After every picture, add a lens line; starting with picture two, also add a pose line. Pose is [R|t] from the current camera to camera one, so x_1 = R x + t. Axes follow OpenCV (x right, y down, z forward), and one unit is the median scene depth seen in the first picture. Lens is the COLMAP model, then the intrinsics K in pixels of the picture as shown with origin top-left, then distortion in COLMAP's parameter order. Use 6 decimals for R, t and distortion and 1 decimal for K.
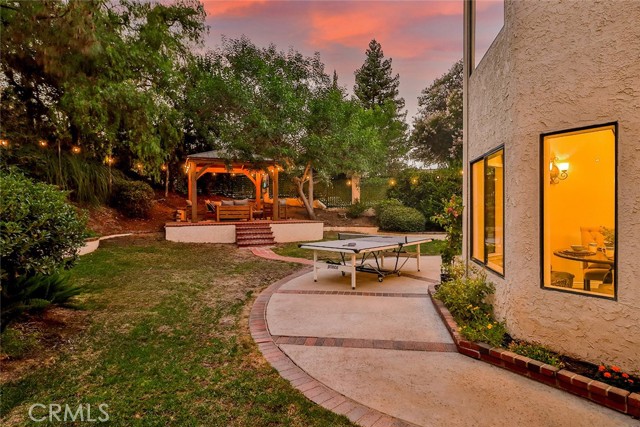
lens RADIAL K [[337.4, 0, 320.8], [0, 337.4, 210.5], [0, 0, 1]] dist [0.001526, 0.000740]
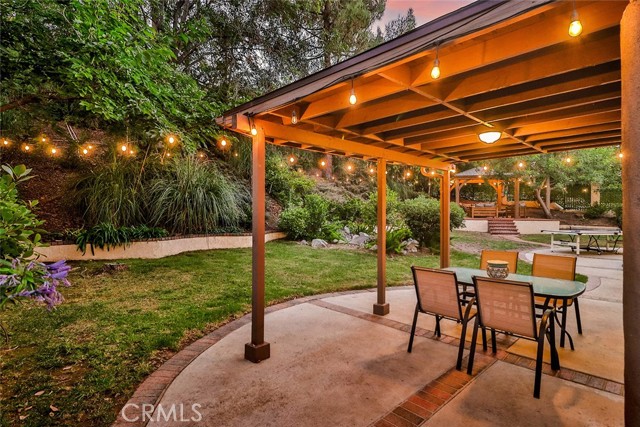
lens RADIAL K [[337.4, 0, 320.8], [0, 337.4, 210.5], [0, 0, 1]] dist [0.001526, 0.000740]
pose [[0.817294, 0.017107, -0.575967, 0.003538], [-0.012690, 0.999851, 0.011691, -0.007095], [0.576081, -0.002246, 0.817389, -0.504188]]
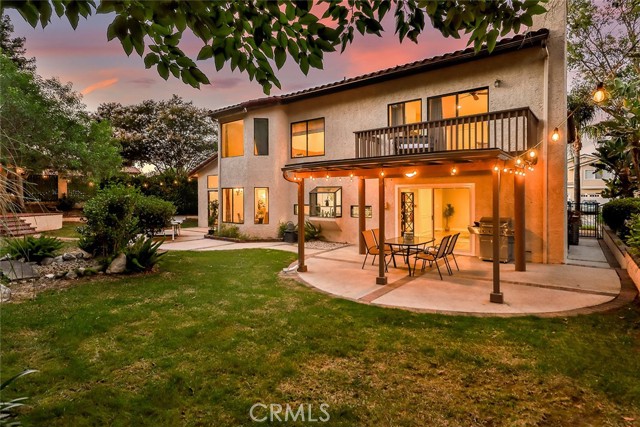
lens RADIAL K [[337.4, 0, 320.8], [0, 337.4, 210.5], [0, 0, 1]] dist [0.001526, 0.000740]
pose [[0.450799, -0.028158, 0.892181, -0.562736], [-0.004585, 0.999416, 0.033860, -0.020477], [-0.892614, -0.019355, 0.450407, -0.343959]]
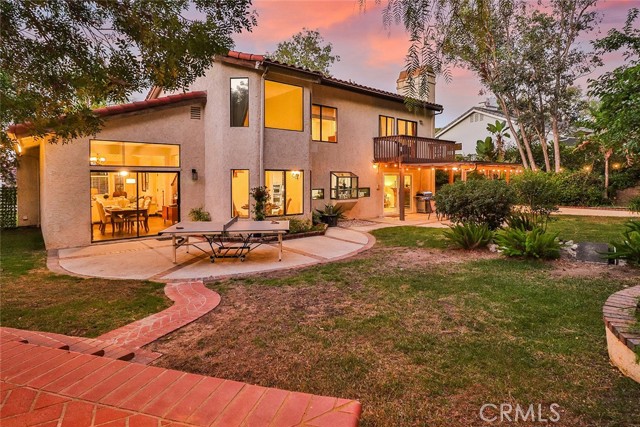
lens RADIAL K [[337.4, 0, 320.8], [0, 337.4, 210.5], [0, 0, 1]] dist [0.001526, 0.000740]
pose [[-0.781300, -0.054774, 0.621748, -0.365746], [0.003592, 0.995731, 0.092235, -0.029553], [-0.624145, 0.074297, -0.777768, 0.756478]]
